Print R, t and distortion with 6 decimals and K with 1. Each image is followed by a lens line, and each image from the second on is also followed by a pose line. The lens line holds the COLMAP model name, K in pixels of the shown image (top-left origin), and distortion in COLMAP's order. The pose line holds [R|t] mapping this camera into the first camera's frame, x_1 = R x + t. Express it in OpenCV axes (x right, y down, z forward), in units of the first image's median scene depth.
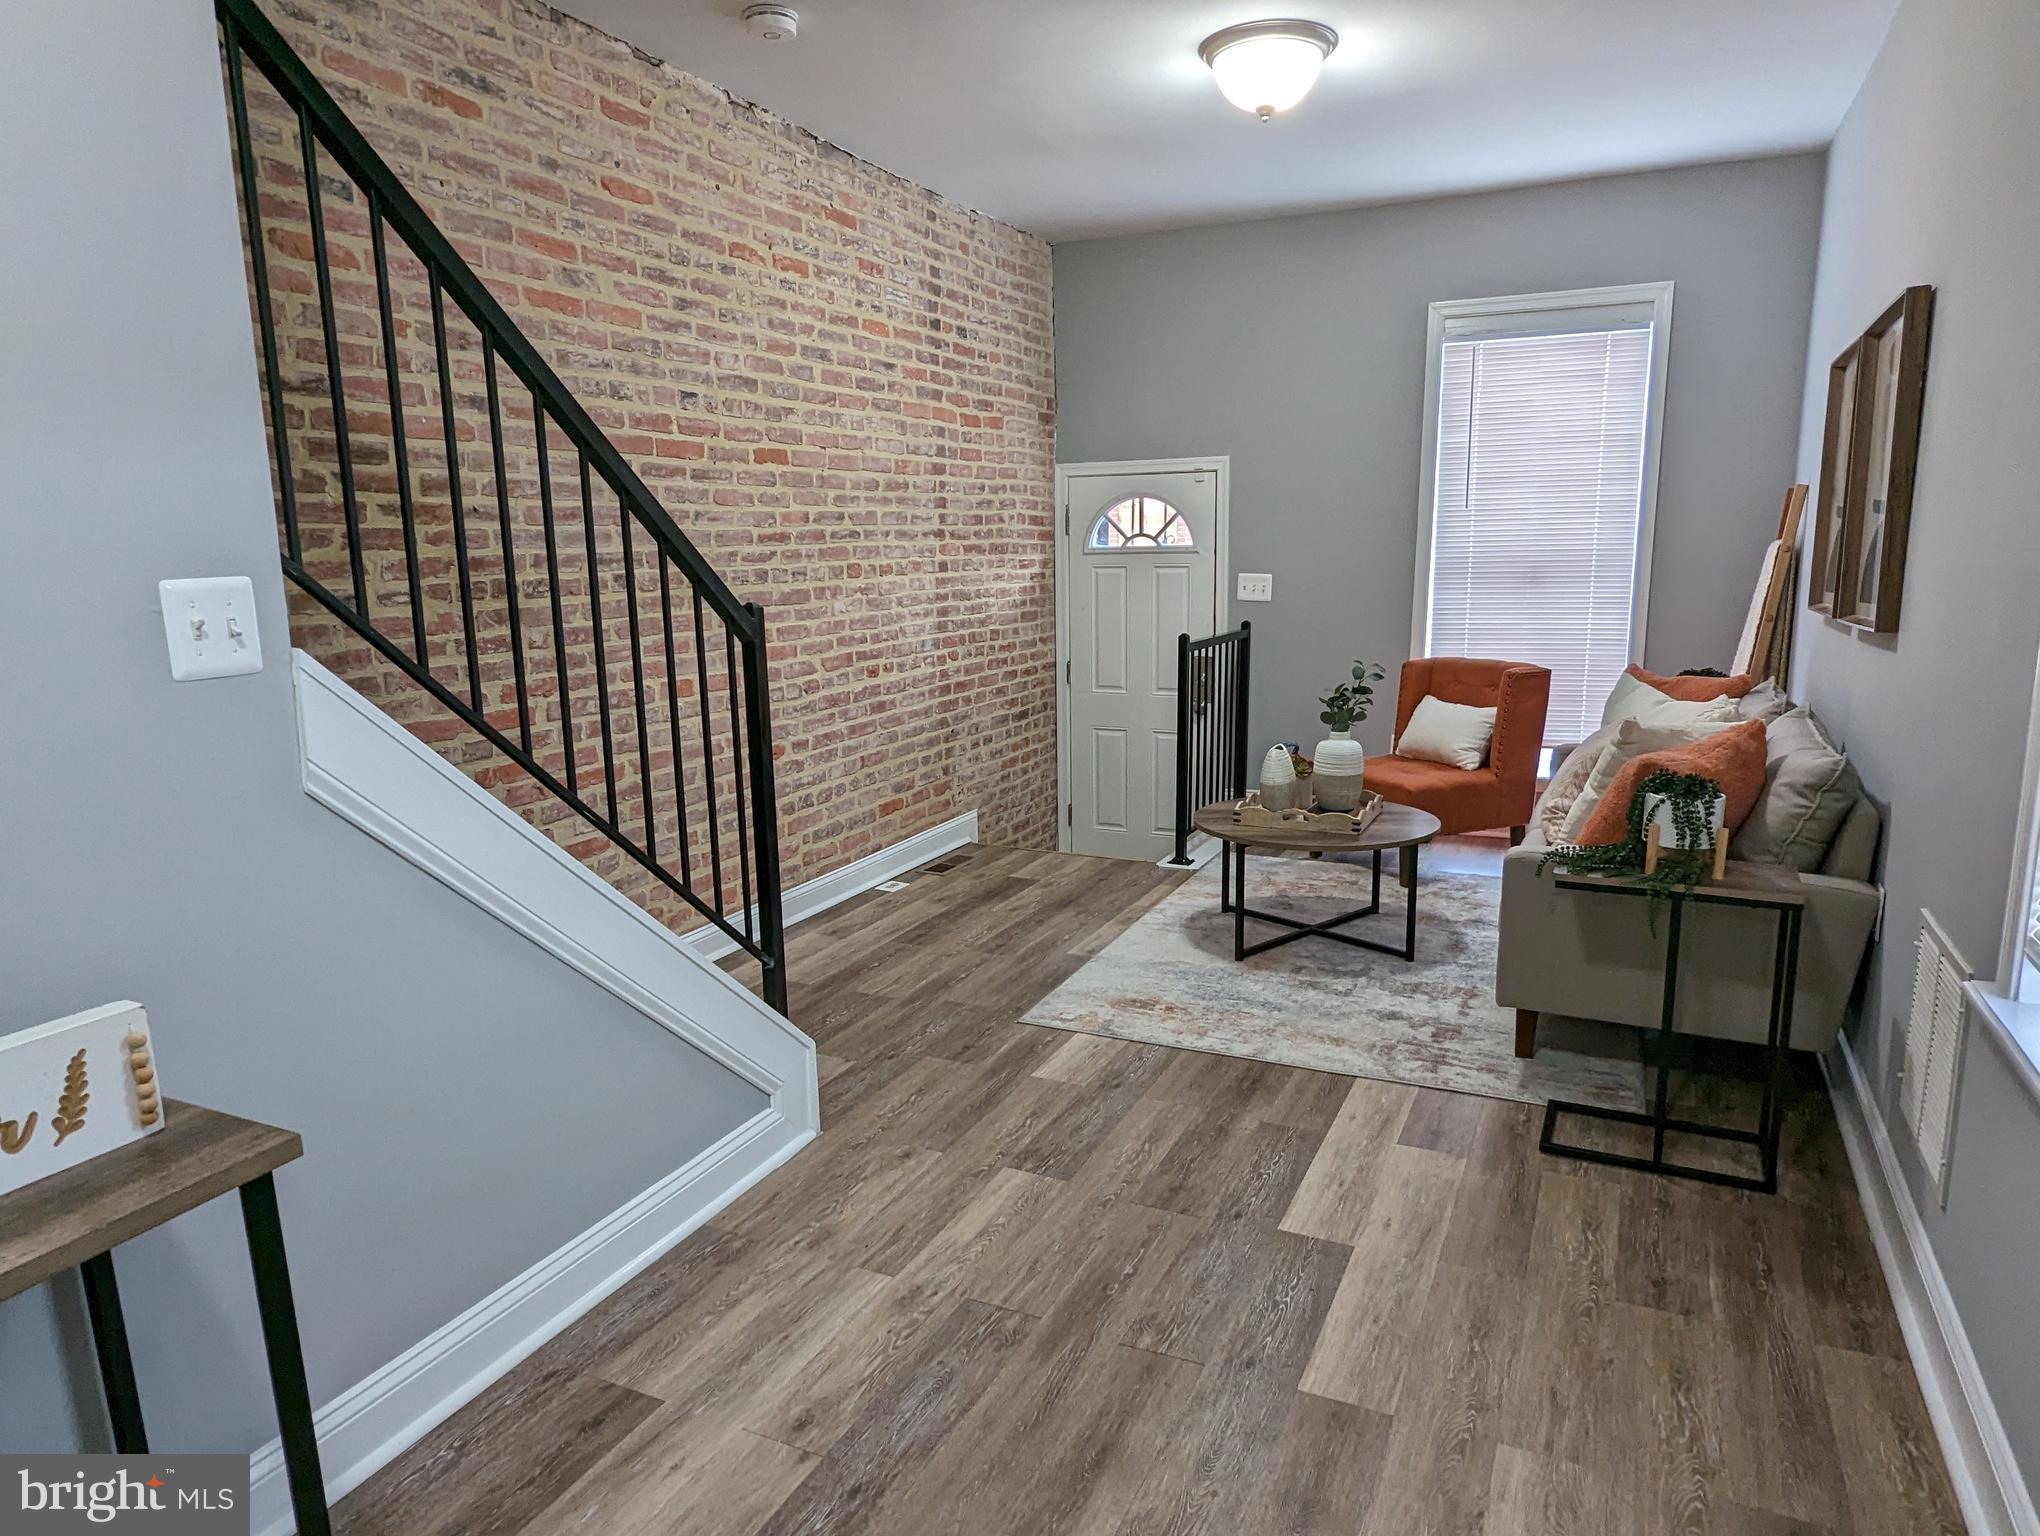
lens RADIAL K [[1276.1, 0, 1022.8], [0, 1276.1, 780.3], [0, 0, 1]] dist [0.002216, -0.000453]
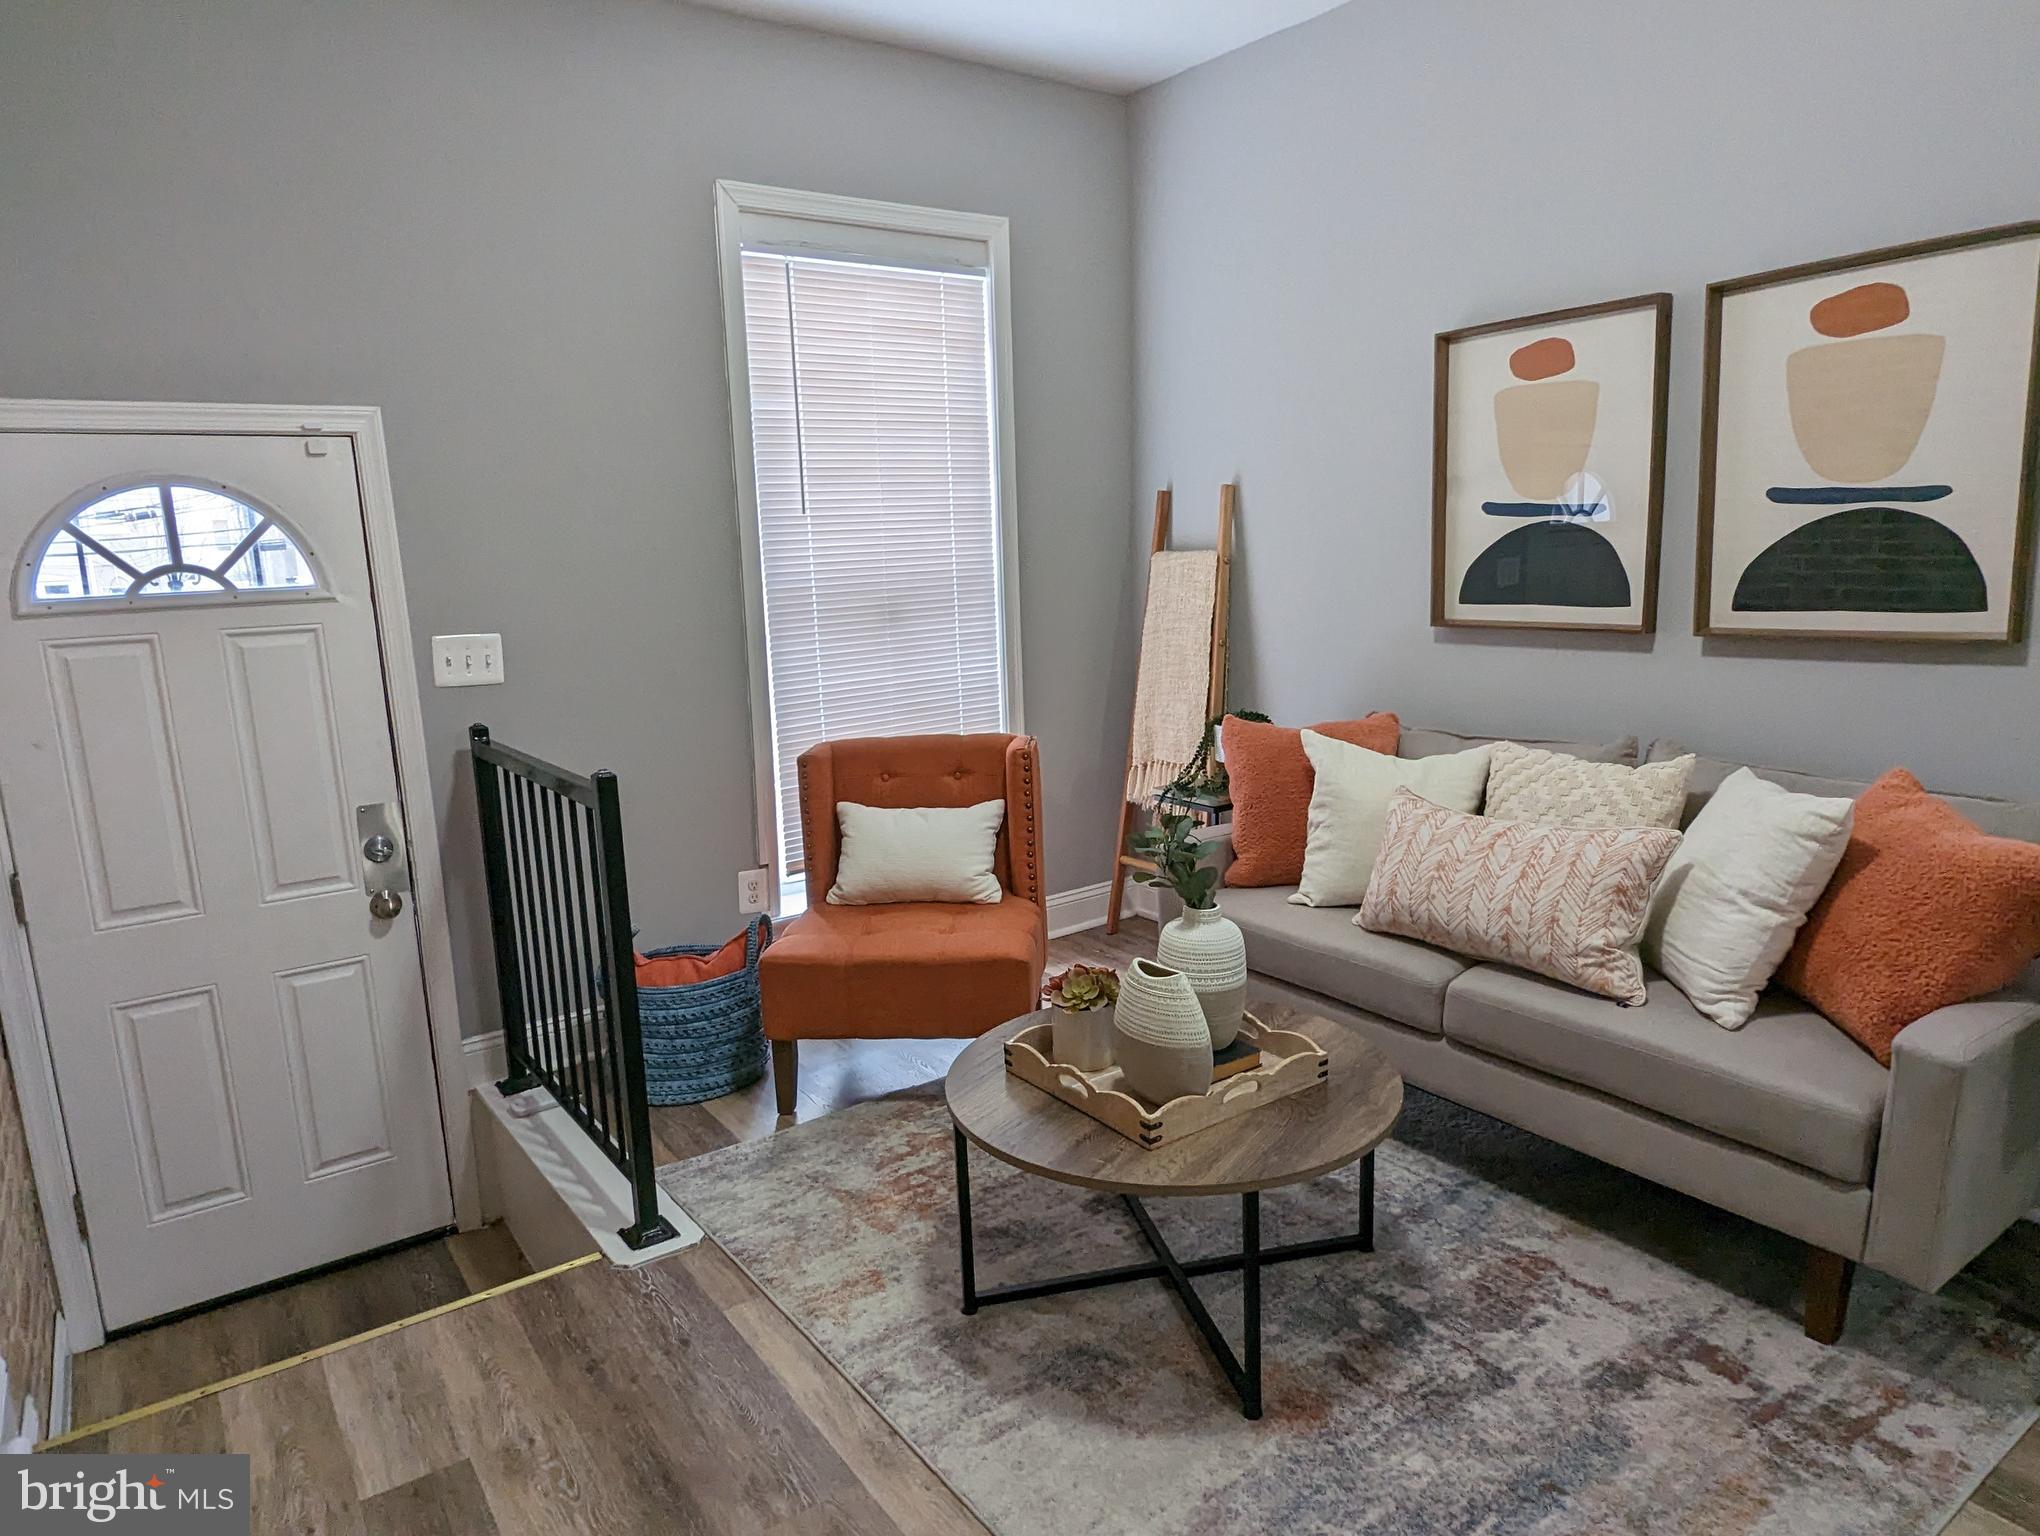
lens RADIAL K [[1276.1, 0, 1022.5], [0, 1276.1, 783.8], [0, 0, 1]] dist [0.002216, -0.000453]
pose [[0.485511, -0.169083, 0.857724, -0.250793], [0.187864, 0.978376, 0.086527, -0.153240], [-0.853807, 0.119125, 0.506777, 0.799852]]
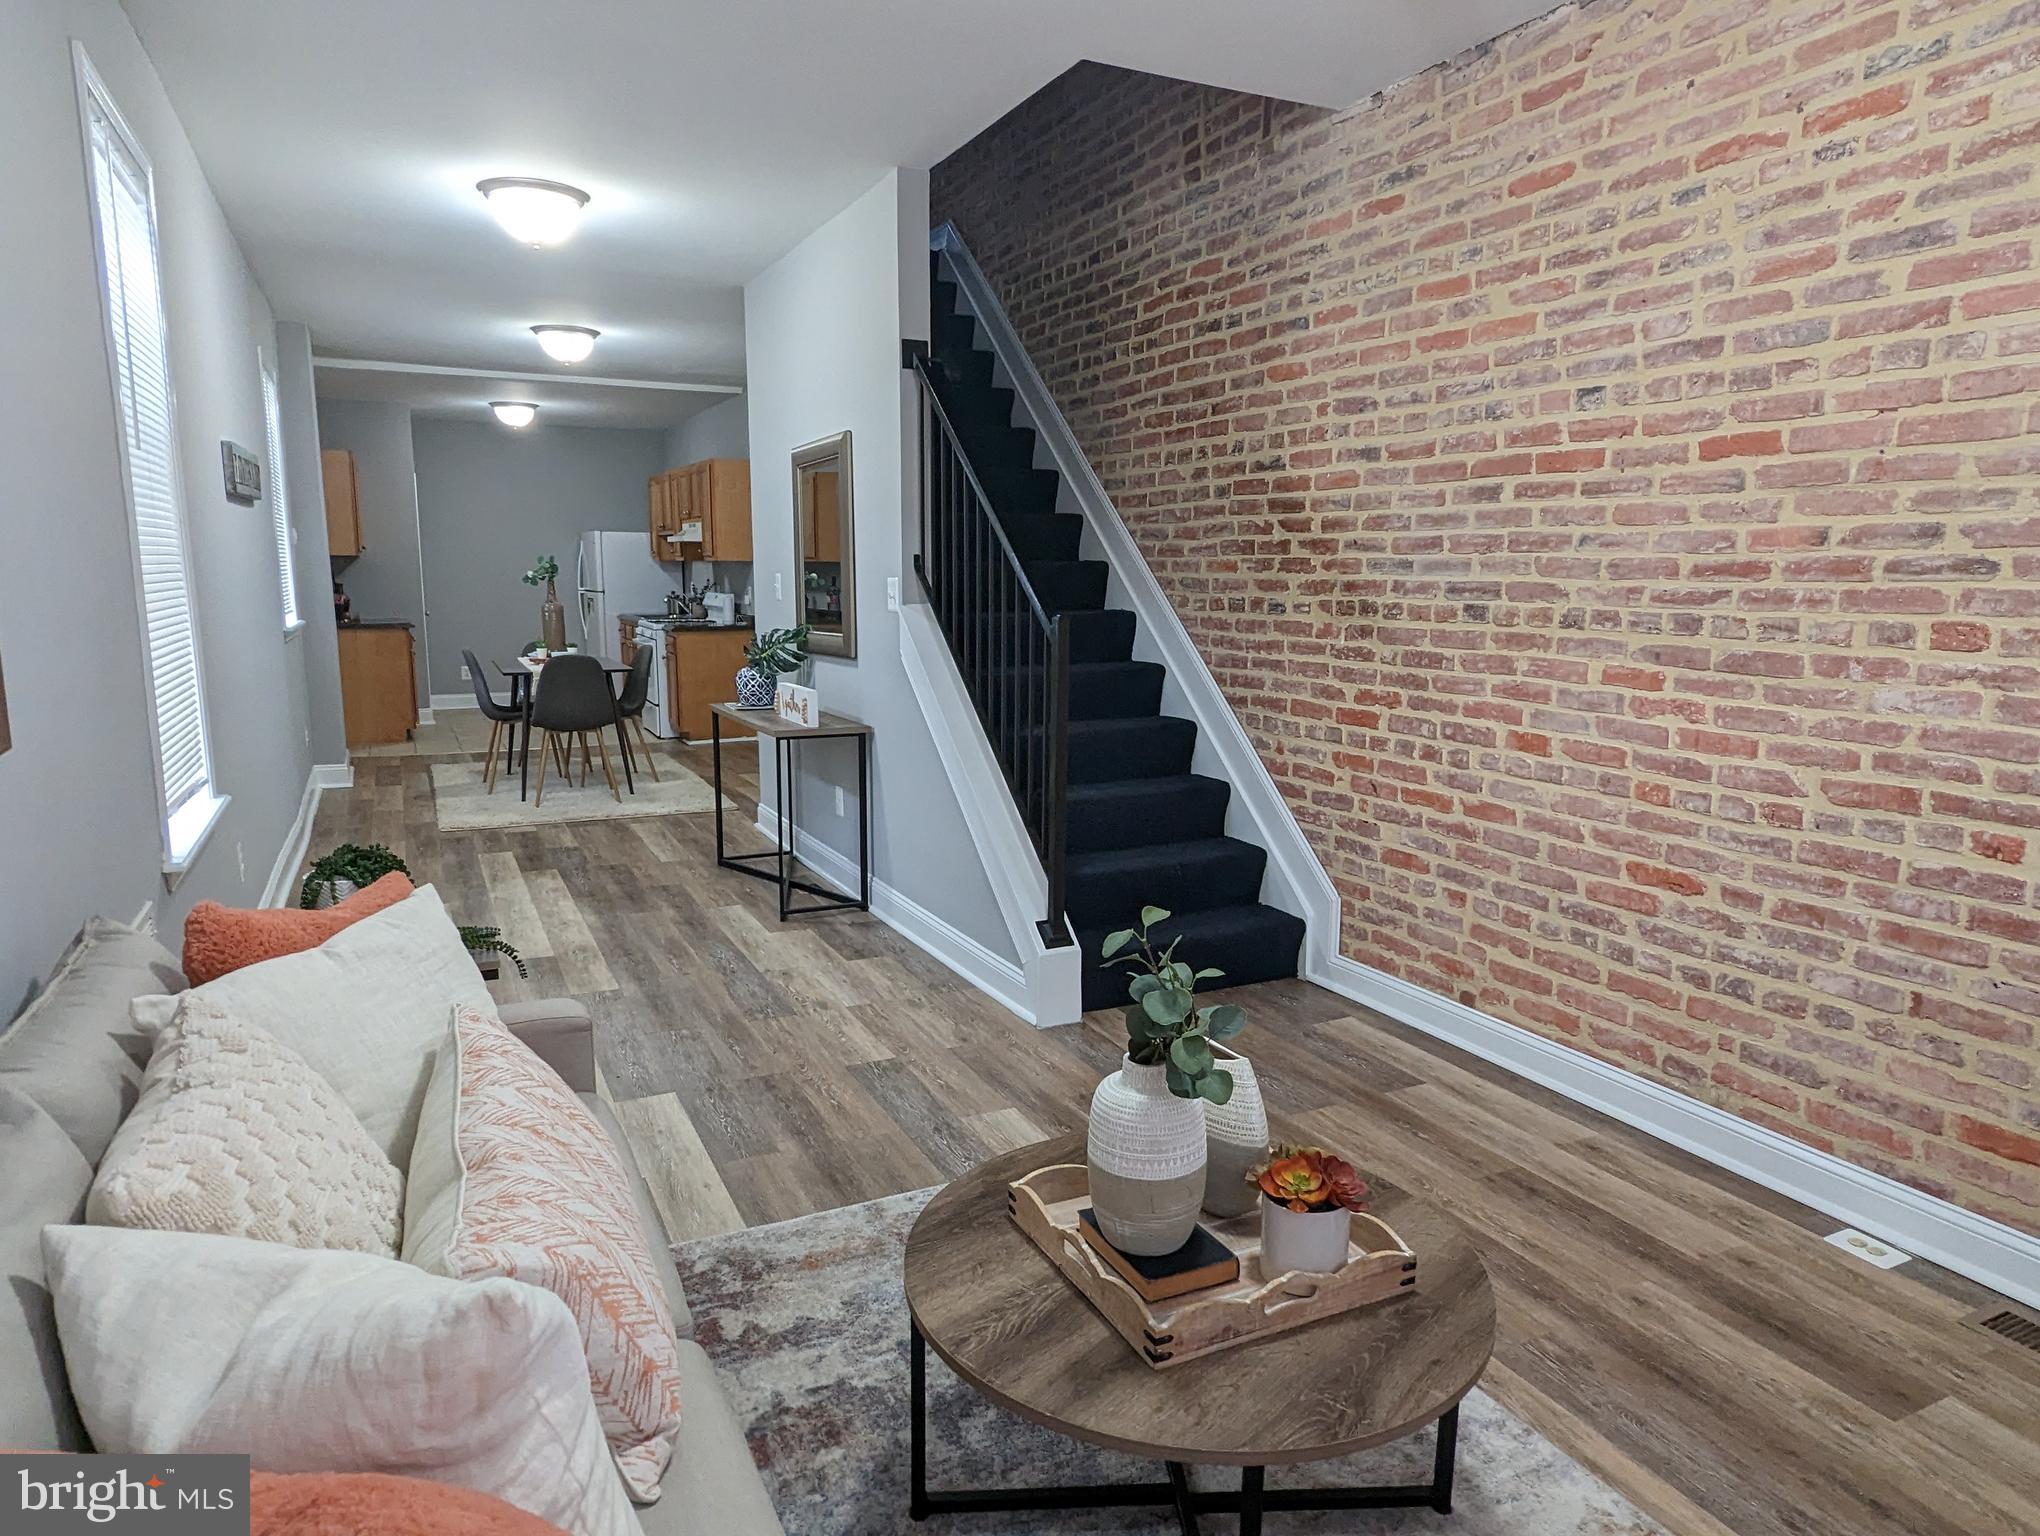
lens RADIAL K [[1276.1, 0, 1028.2], [0, 1276.1, 772.6], [0, 0, 1]] dist [0.002216, -0.000453]
pose [[-0.618666, 0.138279, -0.773389, 0.588926], [-0.142706, 0.948236, 0.283698, -0.241644], [0.772585, 0.285881, -0.566908, 1.201618]]
